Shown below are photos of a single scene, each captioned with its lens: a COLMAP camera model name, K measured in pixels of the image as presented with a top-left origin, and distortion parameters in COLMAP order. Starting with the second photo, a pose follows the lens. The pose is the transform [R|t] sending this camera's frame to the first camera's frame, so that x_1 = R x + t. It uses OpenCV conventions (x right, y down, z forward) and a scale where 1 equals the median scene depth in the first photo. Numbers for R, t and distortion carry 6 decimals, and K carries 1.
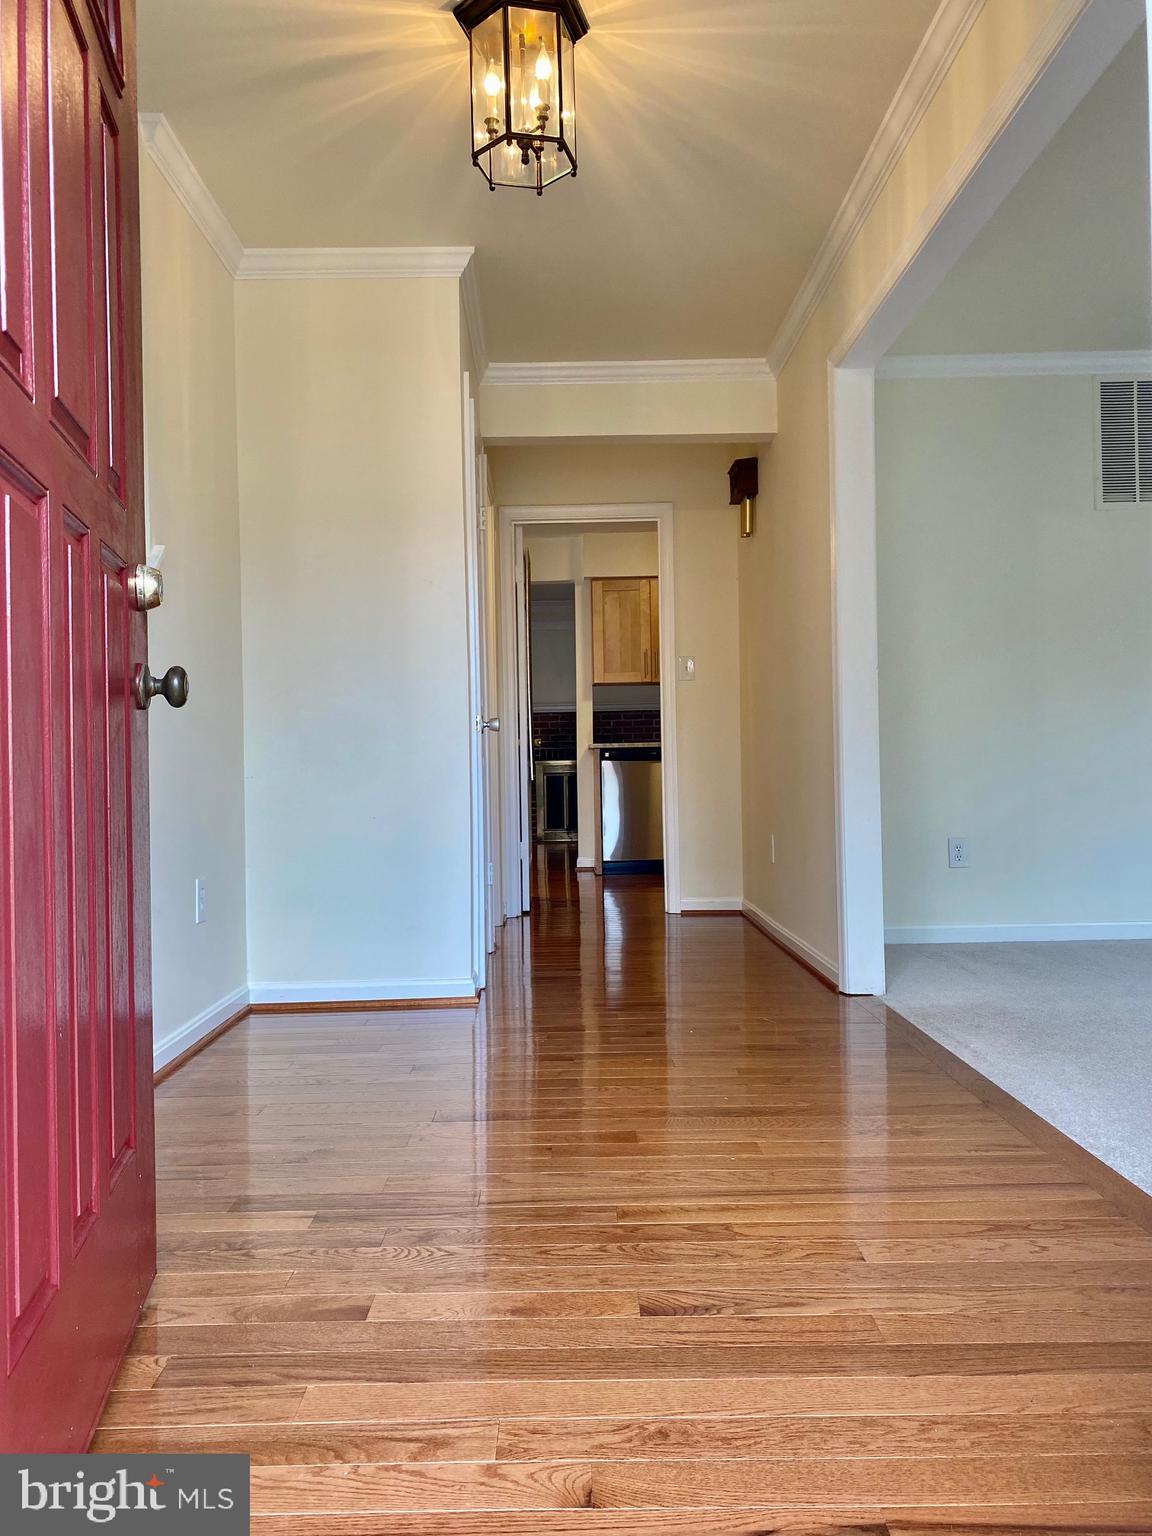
lens RADIAL K [[1166.5, 0, 572.3], [0, 1166.5, 776.8], [0, 0, 1]] dist [0.030394, -0.047752]
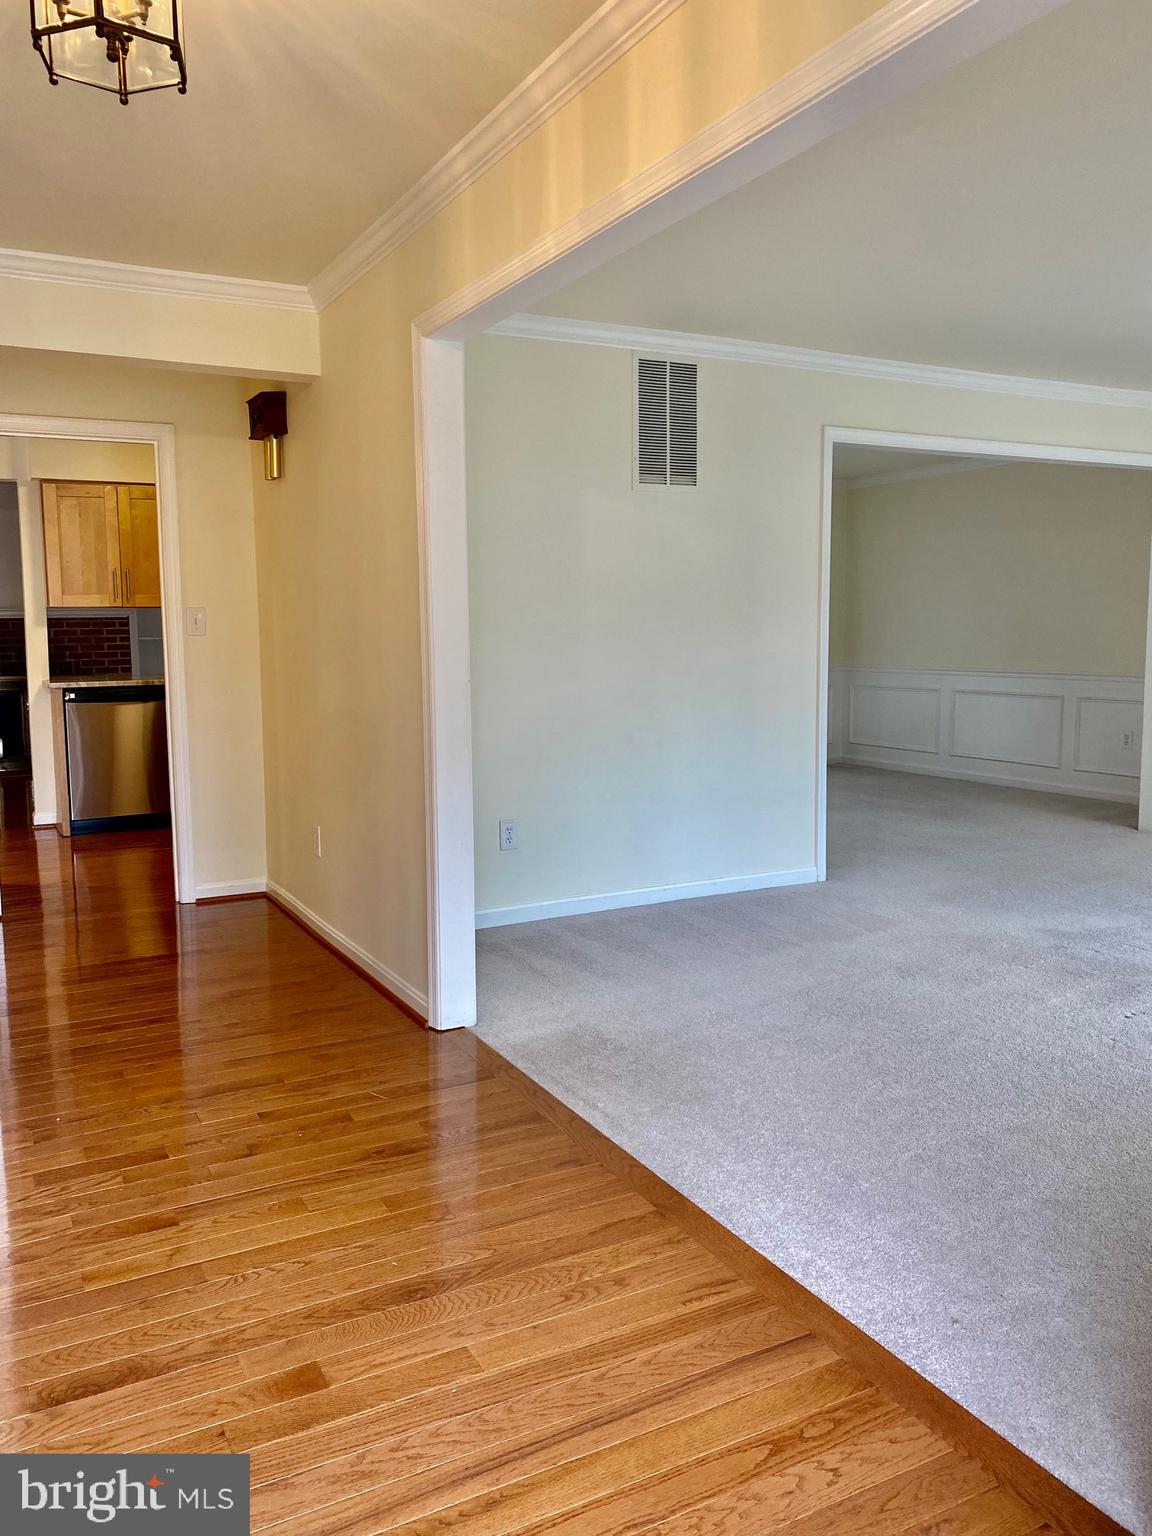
lens RADIAL K [[1166.5, 0, 574.9], [0, 1166.5, 756.5], [0, 0, 1]] dist [0.030394, -0.047752]
pose [[0.883972, -0.040425, 0.465788, -0.092615], [-0.006047, 0.995183, 0.097846, -0.121634], [-0.467500, -0.089310, 0.879470, 0.149449]]
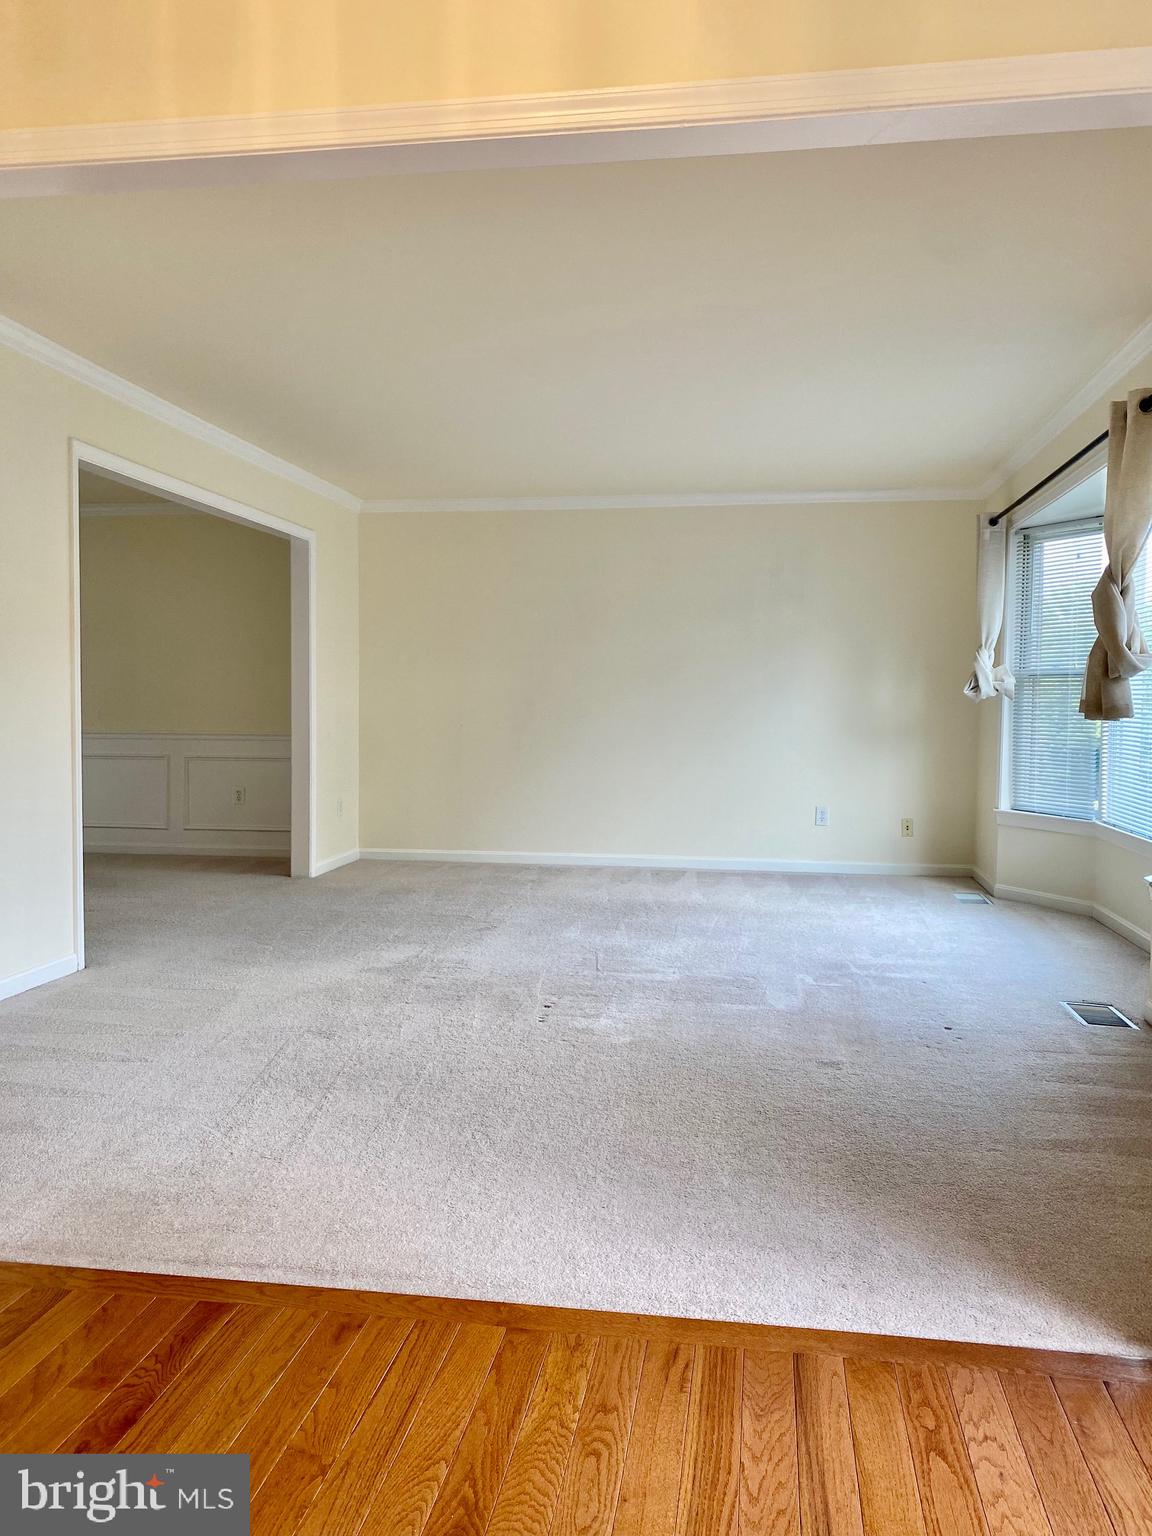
lens RADIAL K [[1166.5, 0, 577.4], [0, 1166.5, 771.2], [0, 0, 1]] dist [0.030394, -0.047752]
pose [[0.168081, -0.041831, 0.984885, -0.273336], [0.000544, 0.999103, 0.042342, -0.088733], [-0.985773, -0.006581, 0.167953, 0.548101]]
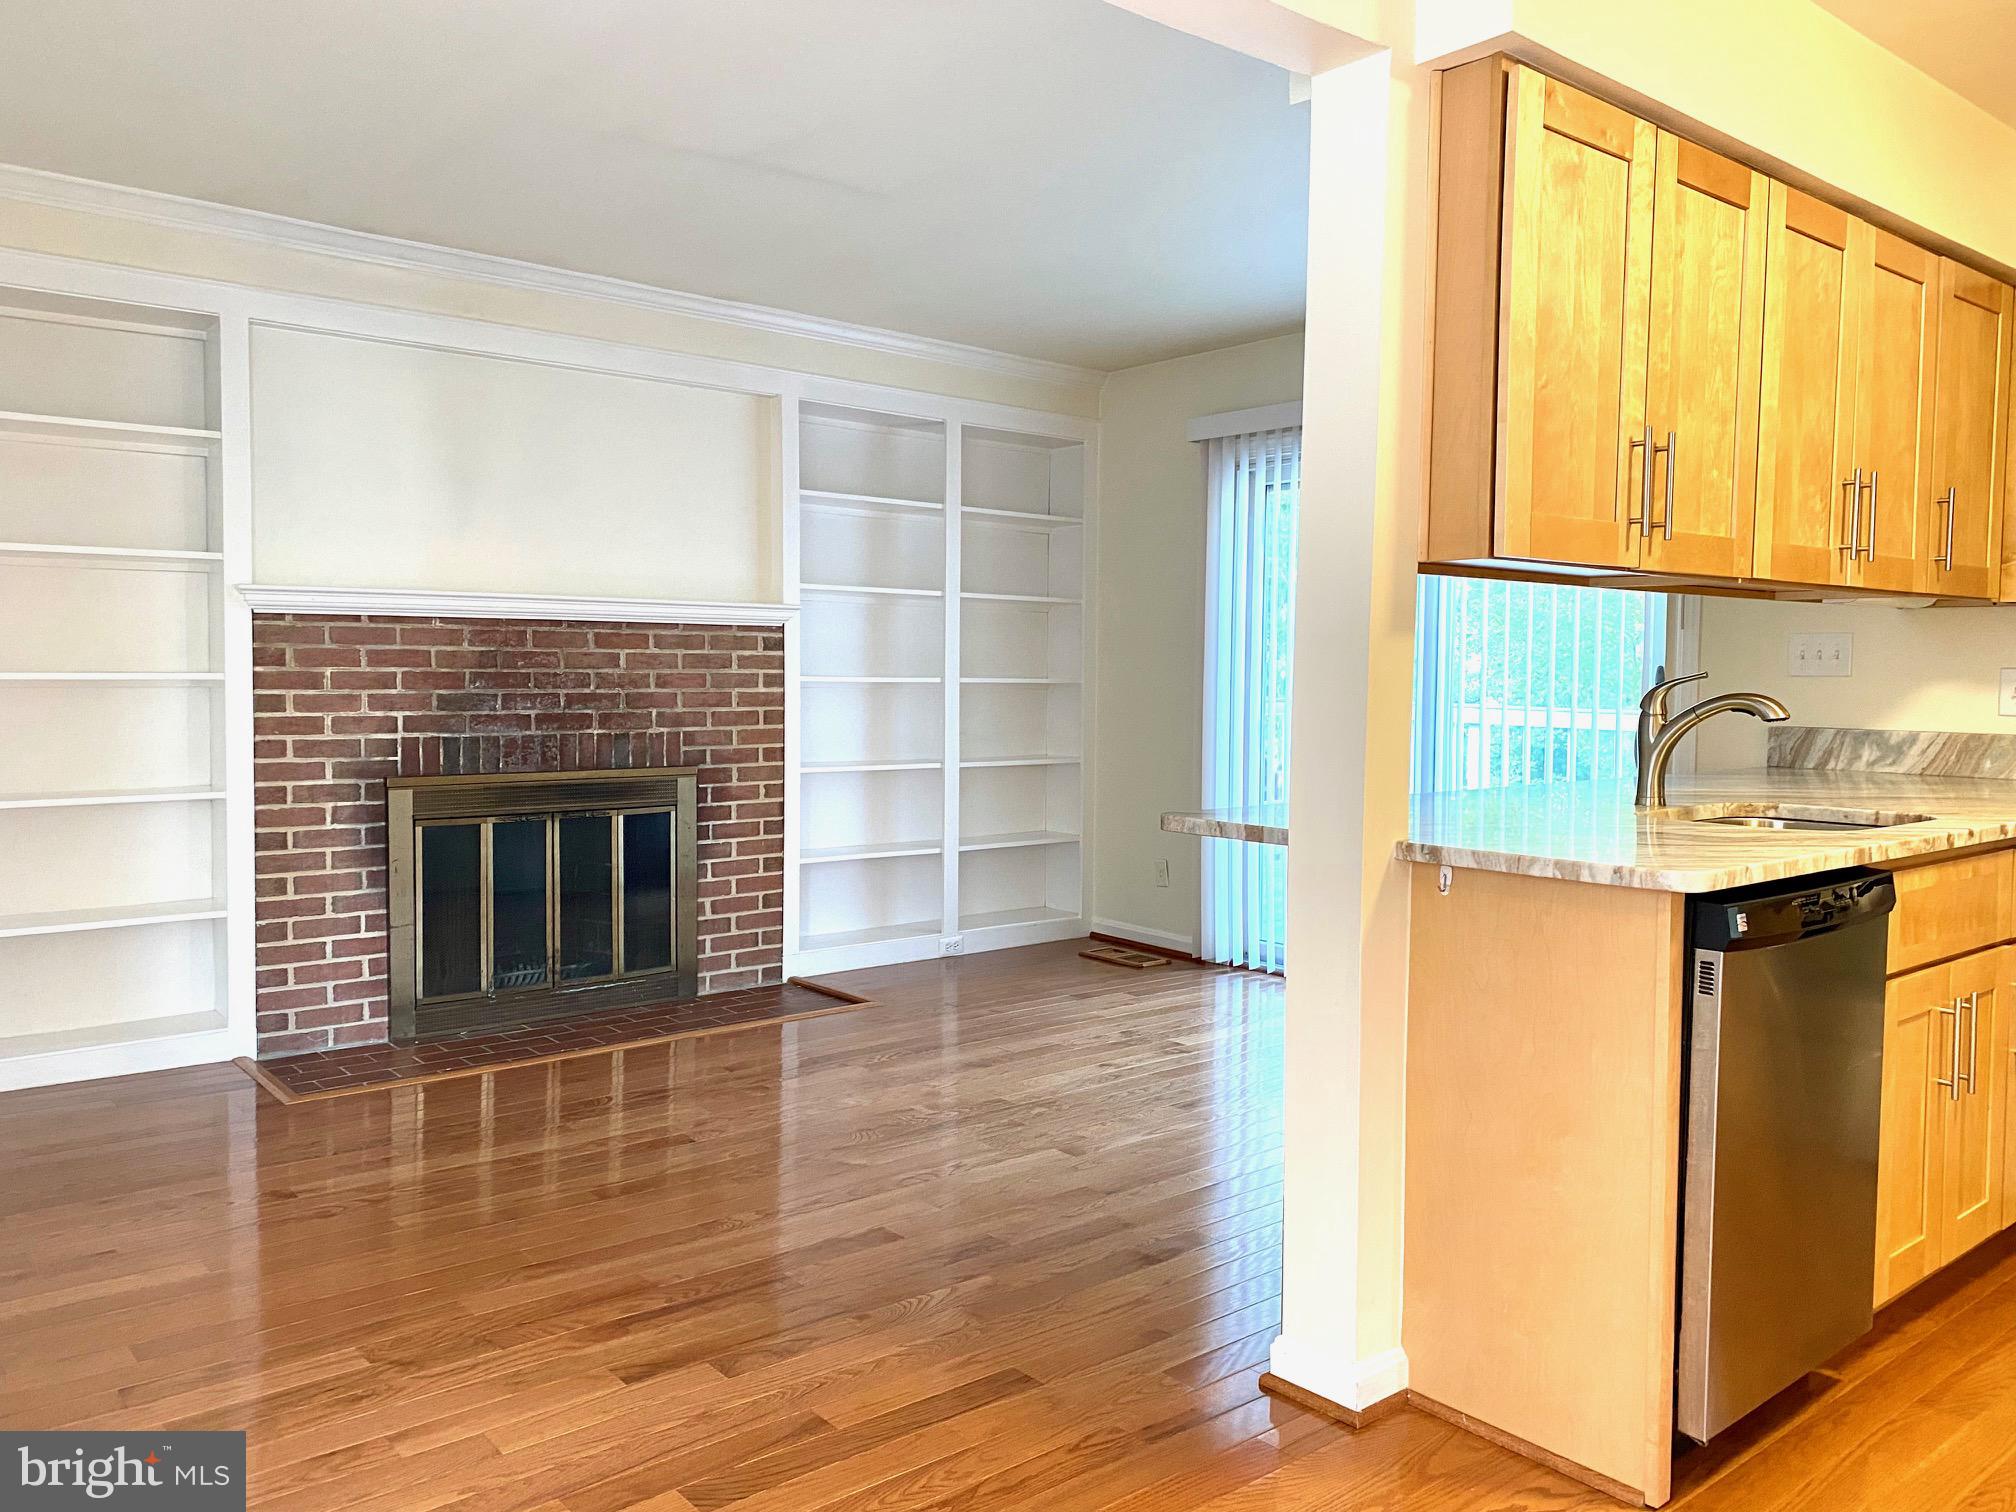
lens RADIAL K [[1531.0, 0, 969.6], [0, 1531.0, 747.1], [0, 0, 1]] dist [0.030394, -0.047752]
pose [[0.782460, -0.007811, 0.622651, -0.483988], [-0.018713, 0.999175, 0.036050, -0.113016], [-0.622419, -0.039859, 0.781669, 1.748188]]
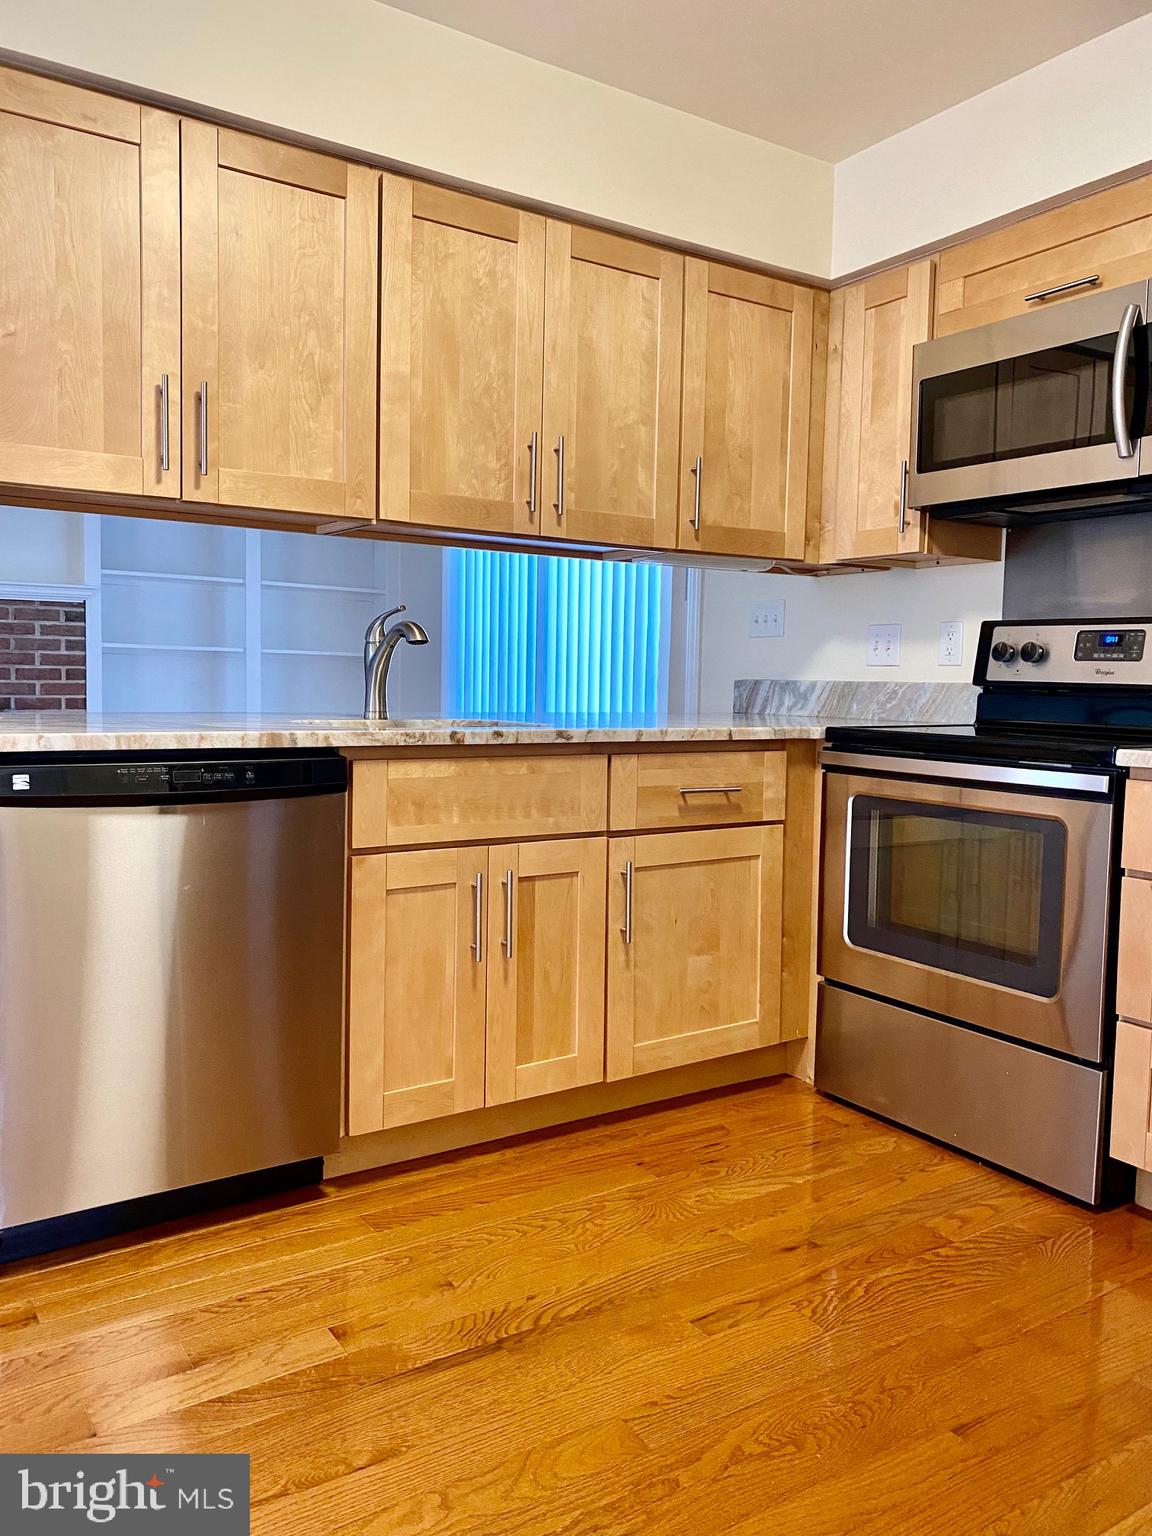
lens RADIAL K [[1166.5, 0, 581.0], [0, 1166.5, 762.4], [0, 0, 1]] dist [0.030394, -0.047752]
pose [[0.834154, -0.004370, 0.551515, -0.014058], [-0.032007, 0.997900, 0.056317, -0.079711], [-0.550603, -0.064629, 0.832262, 1.483707]]
